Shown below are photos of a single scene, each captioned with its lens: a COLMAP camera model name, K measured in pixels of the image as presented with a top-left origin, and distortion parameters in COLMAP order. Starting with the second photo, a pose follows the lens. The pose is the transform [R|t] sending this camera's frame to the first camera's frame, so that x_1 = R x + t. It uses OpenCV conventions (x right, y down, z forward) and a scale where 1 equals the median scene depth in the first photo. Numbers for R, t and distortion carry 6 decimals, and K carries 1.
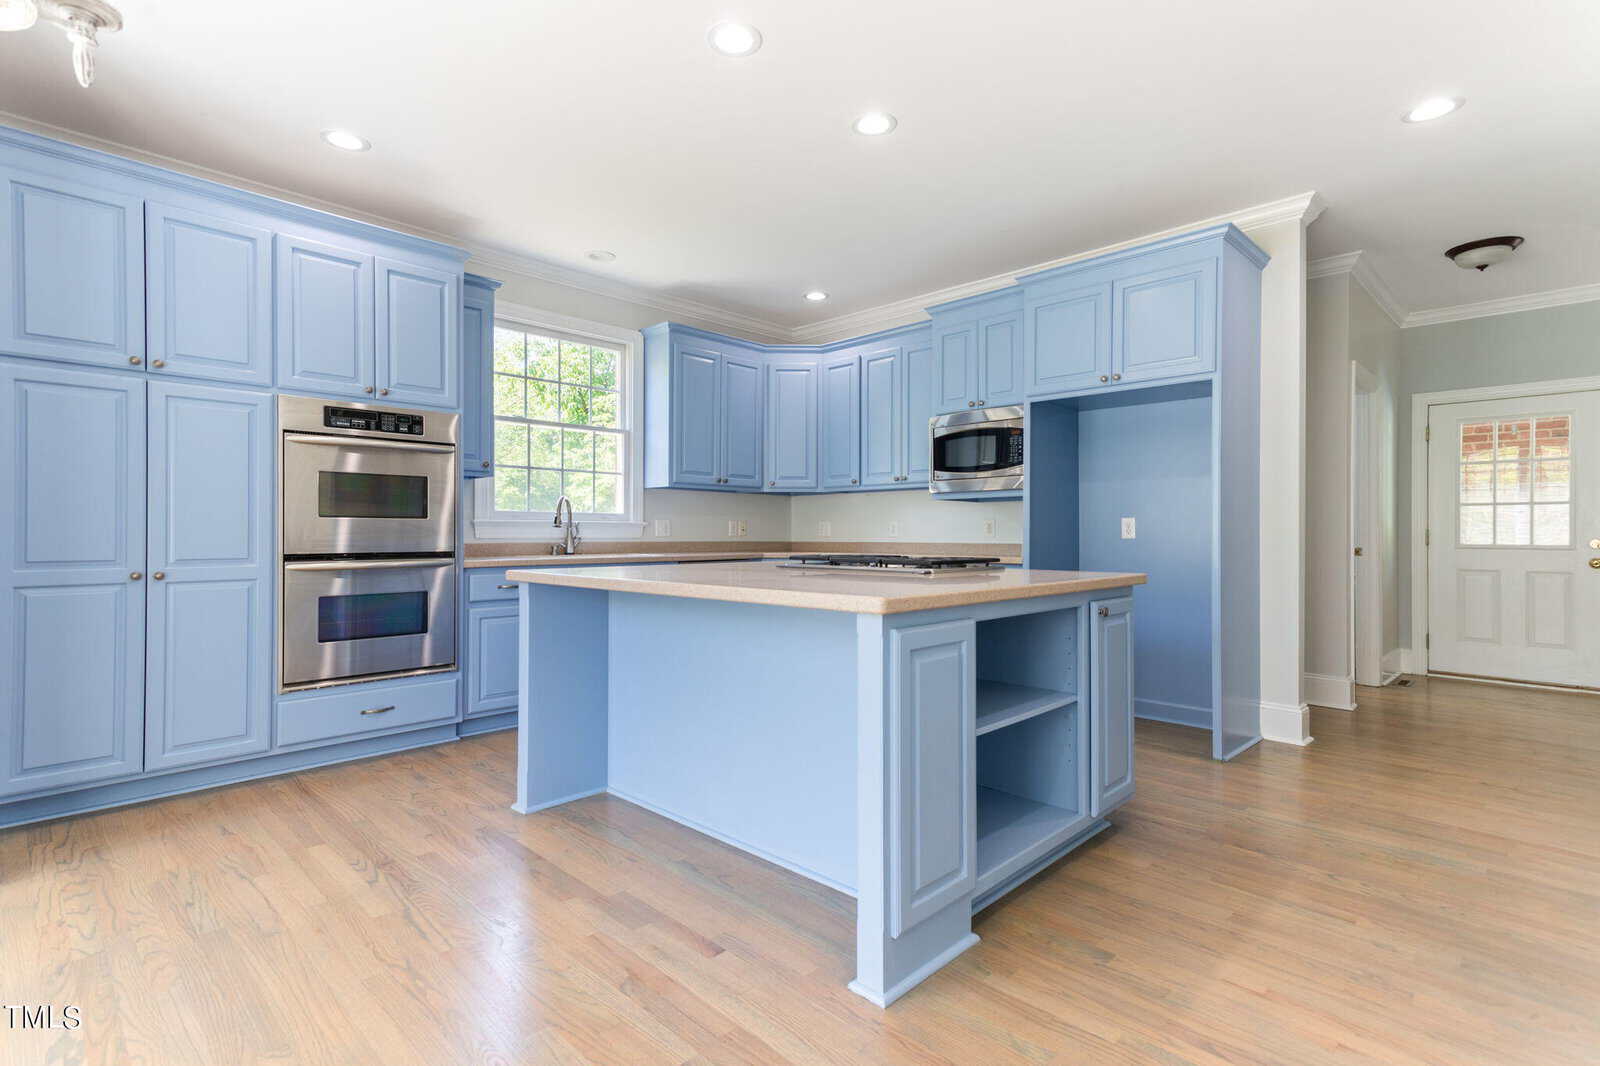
lens RADIAL K [[758.8, 0, 799.7], [0, 758.8, 533.4], [0, 0, 1]] dist [0.003020, 0.000164]
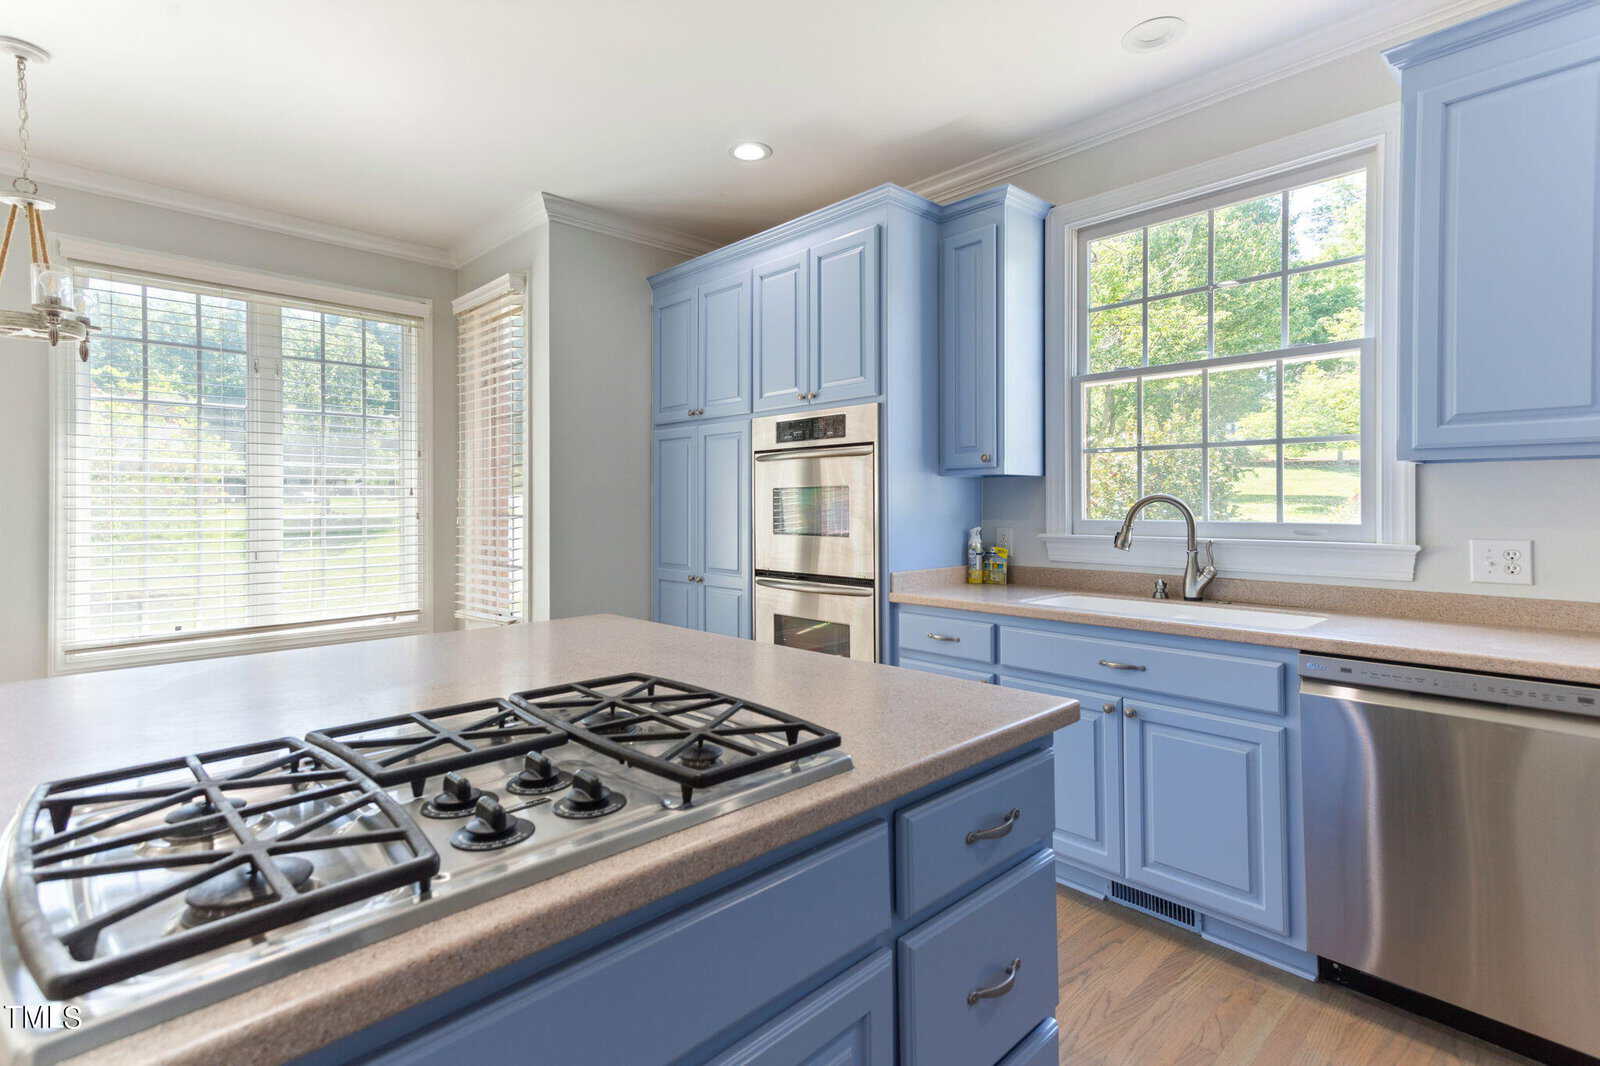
lens RADIAL K [[758.8, 0, 797.1], [0, 758.8, 507.8], [0, 0, 1]] dist [0.003020, 0.000164]
pose [[-0.031731, -0.000181, -0.999496, 0.344419], [0.003236, 0.999995, -0.000284, -0.052809], [0.999491, -0.003244, -0.031730, 0.997212]]
